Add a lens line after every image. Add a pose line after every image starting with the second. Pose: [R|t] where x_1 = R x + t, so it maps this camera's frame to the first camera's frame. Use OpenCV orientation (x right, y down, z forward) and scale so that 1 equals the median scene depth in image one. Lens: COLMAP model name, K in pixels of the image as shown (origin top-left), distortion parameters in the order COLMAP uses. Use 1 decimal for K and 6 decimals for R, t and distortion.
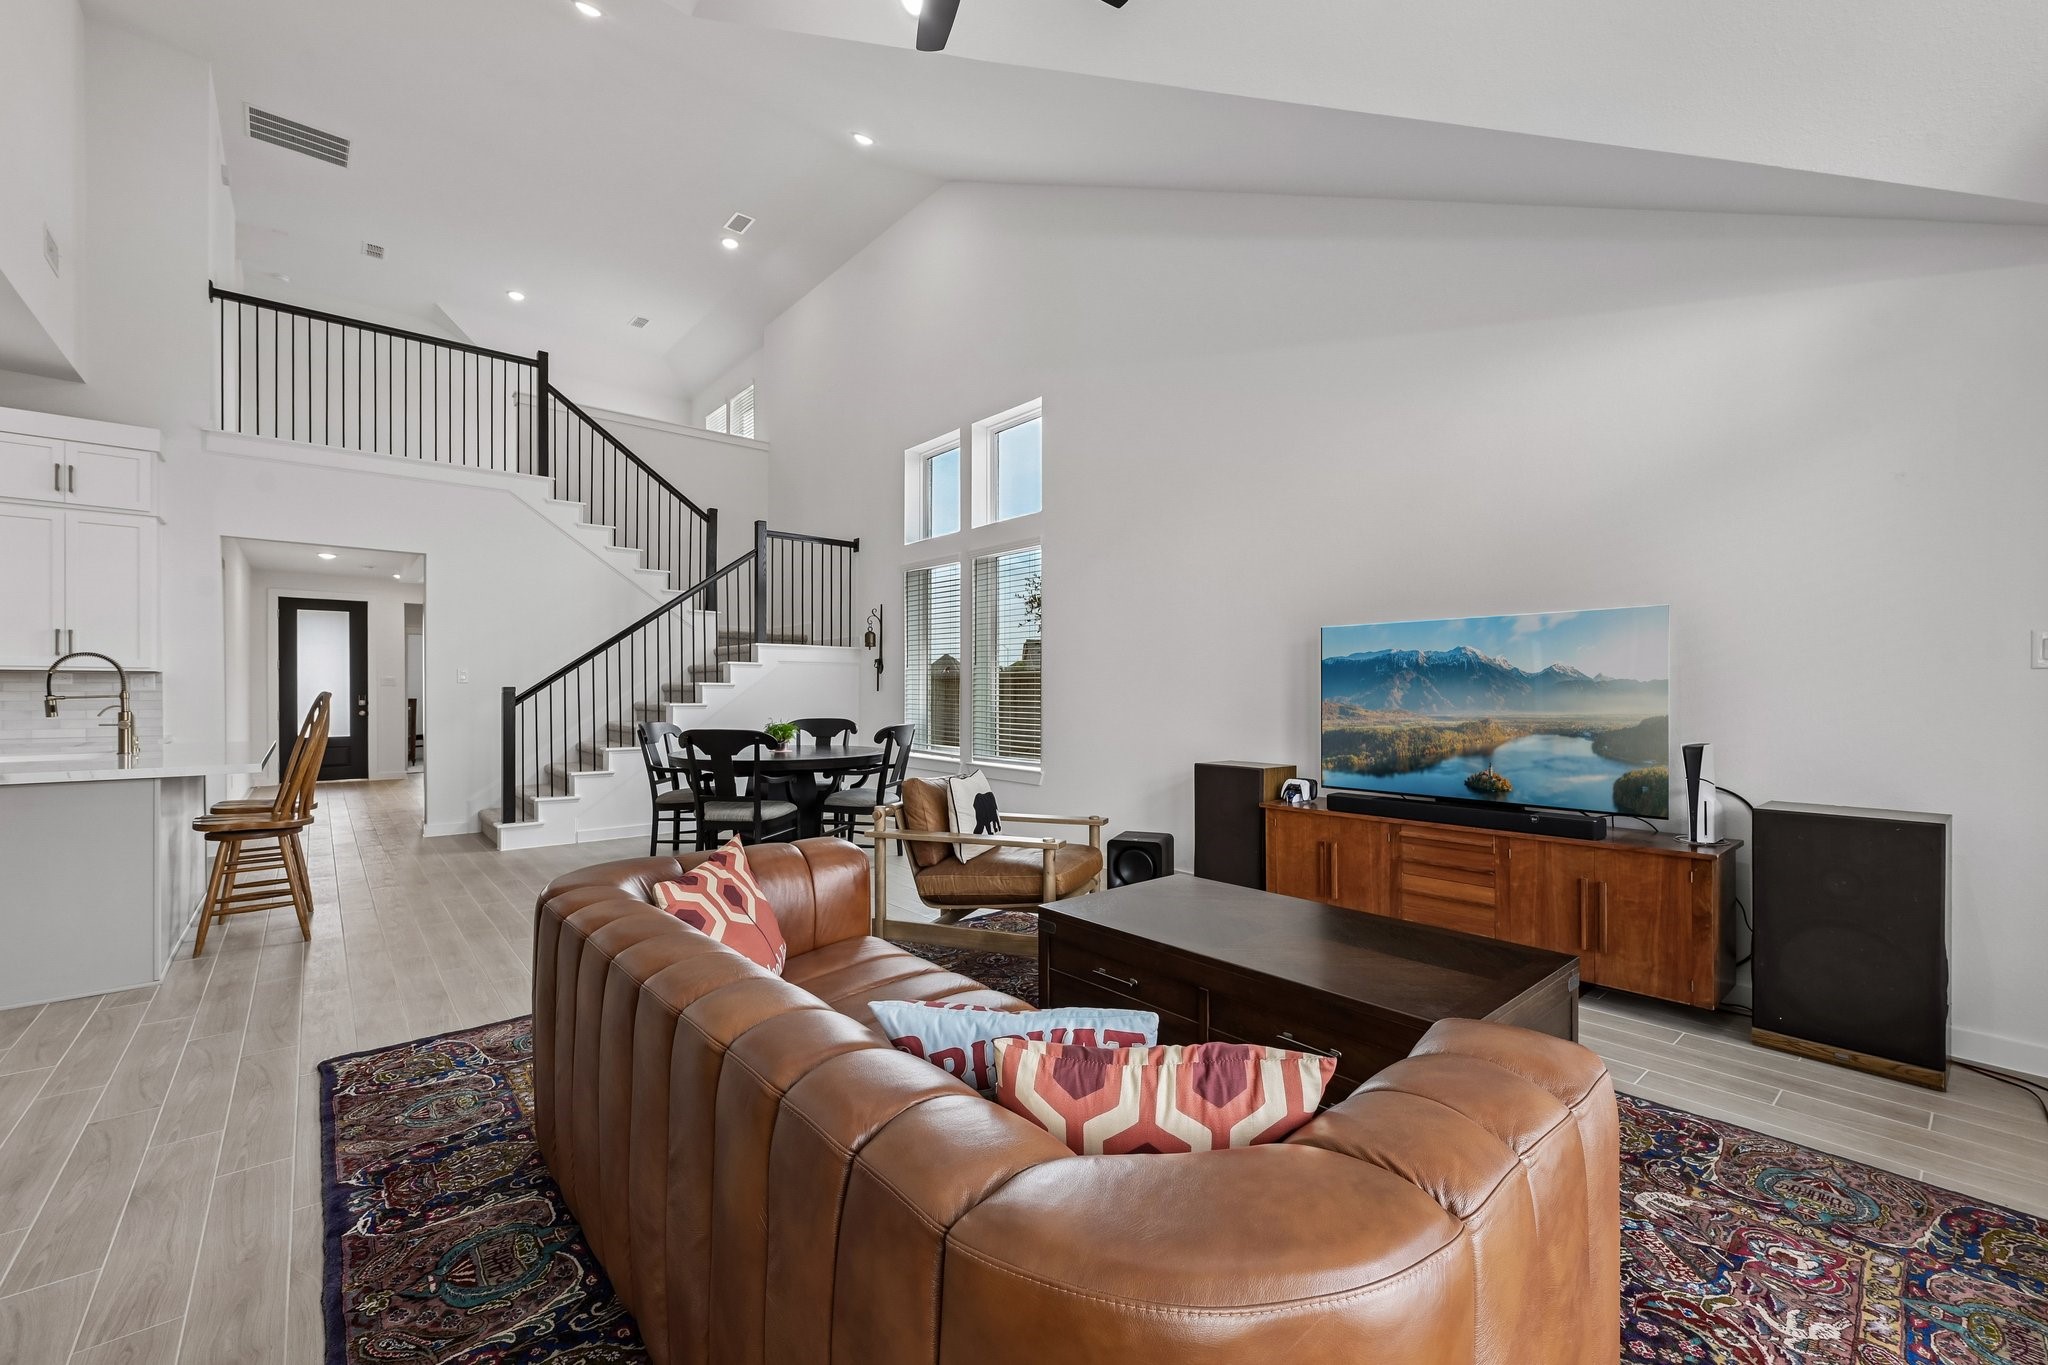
lens RADIAL K [[834.5, 0, 1021.0], [0, 834.5, 694.3], [0, 0, 1]] dist [0.000079, 0.000000]
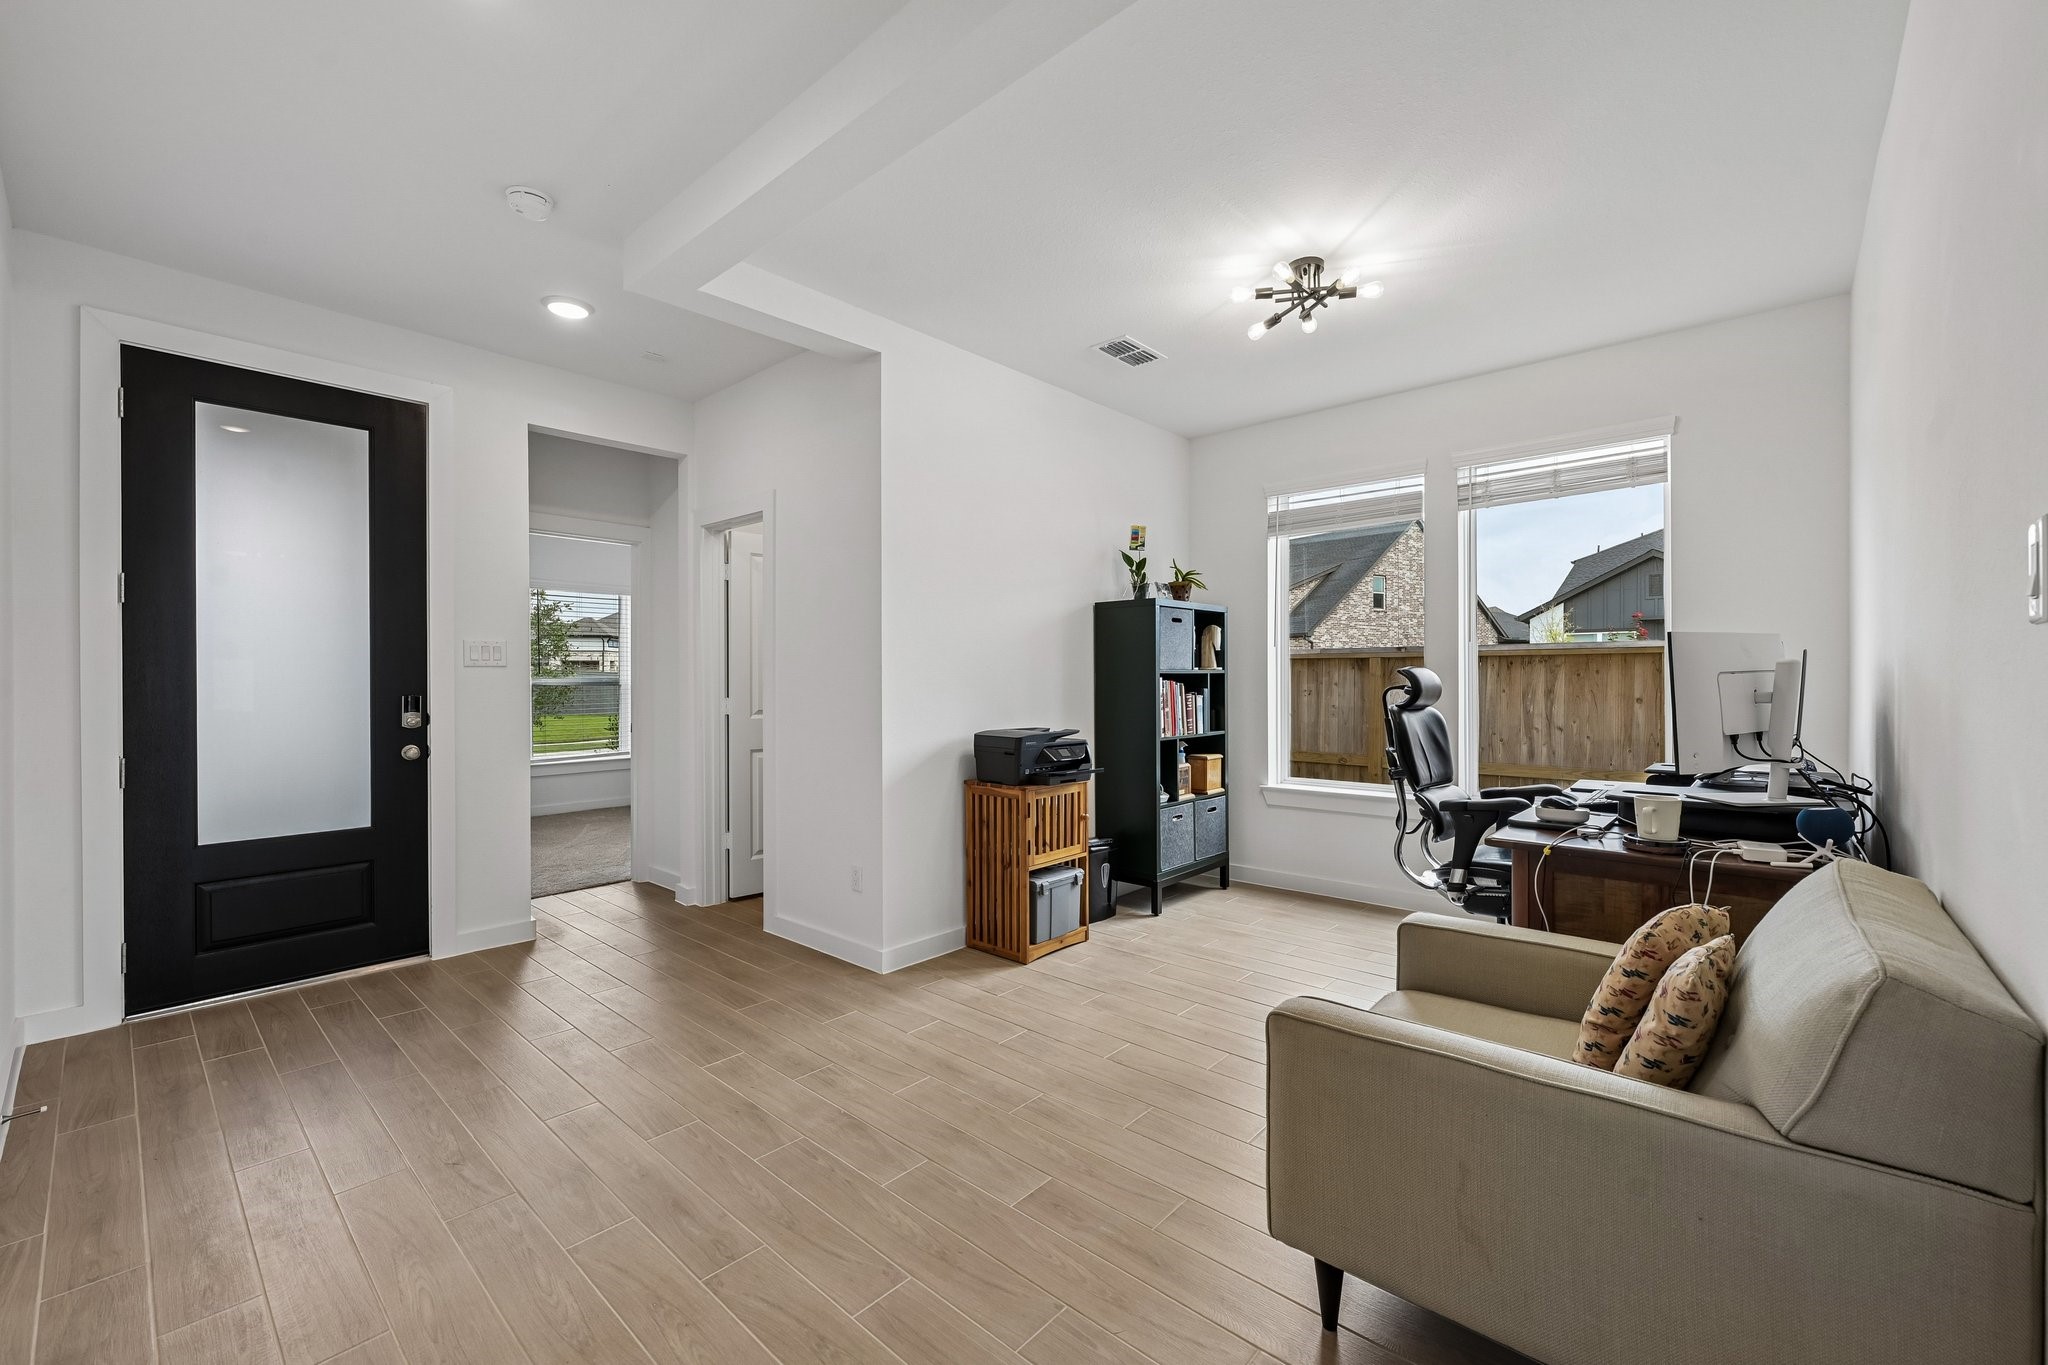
lens RADIAL K [[835.6, 0, 1025.0], [0, 835.6, 686.1], [0, 0, 1]] dist [-0.000112, 0.000097]
pose [[0.990525, -0.003744, 0.137280, -0.989998], [0.004086, 0.999989, -0.002208, -0.002164], [-0.137270, 0.002748, 0.990530, 1.073228]]
